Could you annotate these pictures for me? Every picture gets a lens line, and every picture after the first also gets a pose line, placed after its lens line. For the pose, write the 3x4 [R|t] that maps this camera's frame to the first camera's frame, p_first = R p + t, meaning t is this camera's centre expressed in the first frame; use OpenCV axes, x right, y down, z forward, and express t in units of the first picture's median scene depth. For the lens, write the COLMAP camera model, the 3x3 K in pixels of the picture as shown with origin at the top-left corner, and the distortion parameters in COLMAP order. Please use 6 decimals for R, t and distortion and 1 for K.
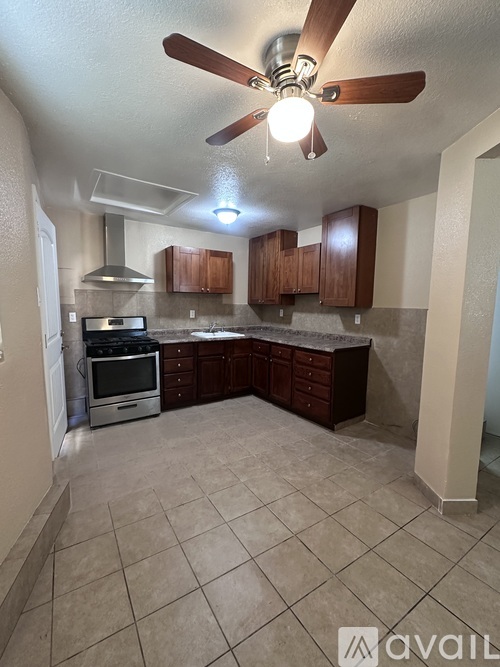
lens RADIAL K [[291.5, 0, 250.0], [0, 291.5, 333.5], [0, 0, 1]] dist [-0.002076, -0.000017]
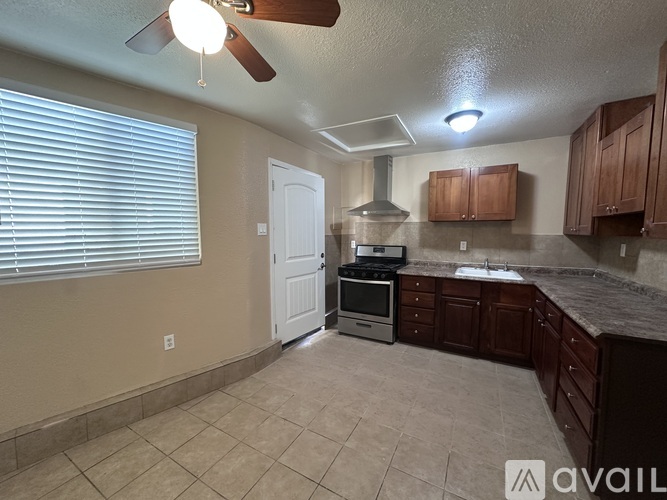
lens RADIAL K [[265.3, 0, 333.5], [0, 265.3, 250.0], [0, 0, 1]] dist [-0.001764, 0.000191]
pose [[0.473667, 0.053097, -0.879102, 0.388002], [-0.091103, 0.995780, 0.011057, -0.035767], [0.875979, 0.074852, 0.476505, 0.368079]]
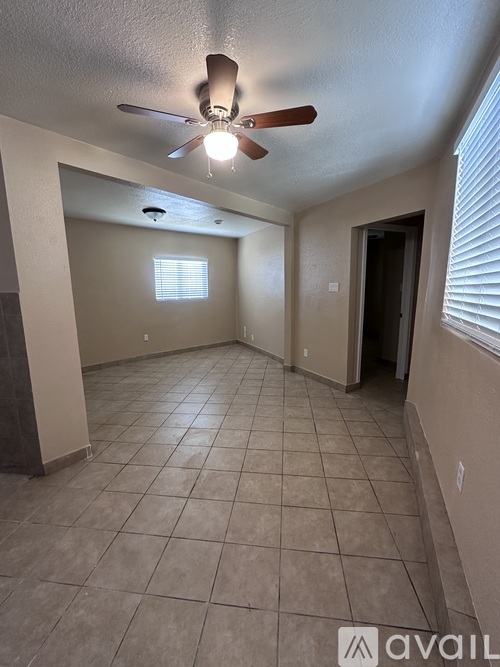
lens RADIAL K [[291.5, 0, 250.0], [0, 291.5, 333.5], [0, 0, 1]] dist [-0.002076, -0.000017]
pose [[-0.765390, -0.107878, 0.634461, -0.325342], [0.072922, 0.964964, 0.252044, -0.080339], [-0.639422, 0.239178, -0.730707, 0.753510]]
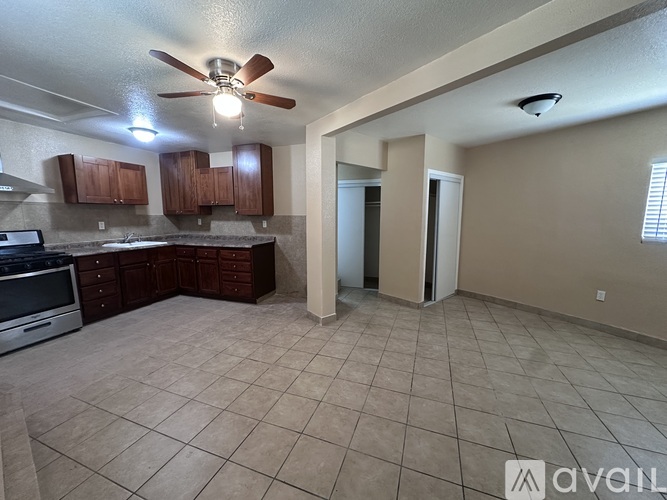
lens RADIAL K [[265.3, 0, 333.5], [0, 265.3, 250.0], [0, 0, 1]] dist [-0.001764, 0.000191]
pose [[0.802772, -0.094700, 0.588719, -0.130022], [0.074371, 0.995500, 0.058722, 0.026040], [-0.591631, -0.003357, 0.806202, -0.228356]]
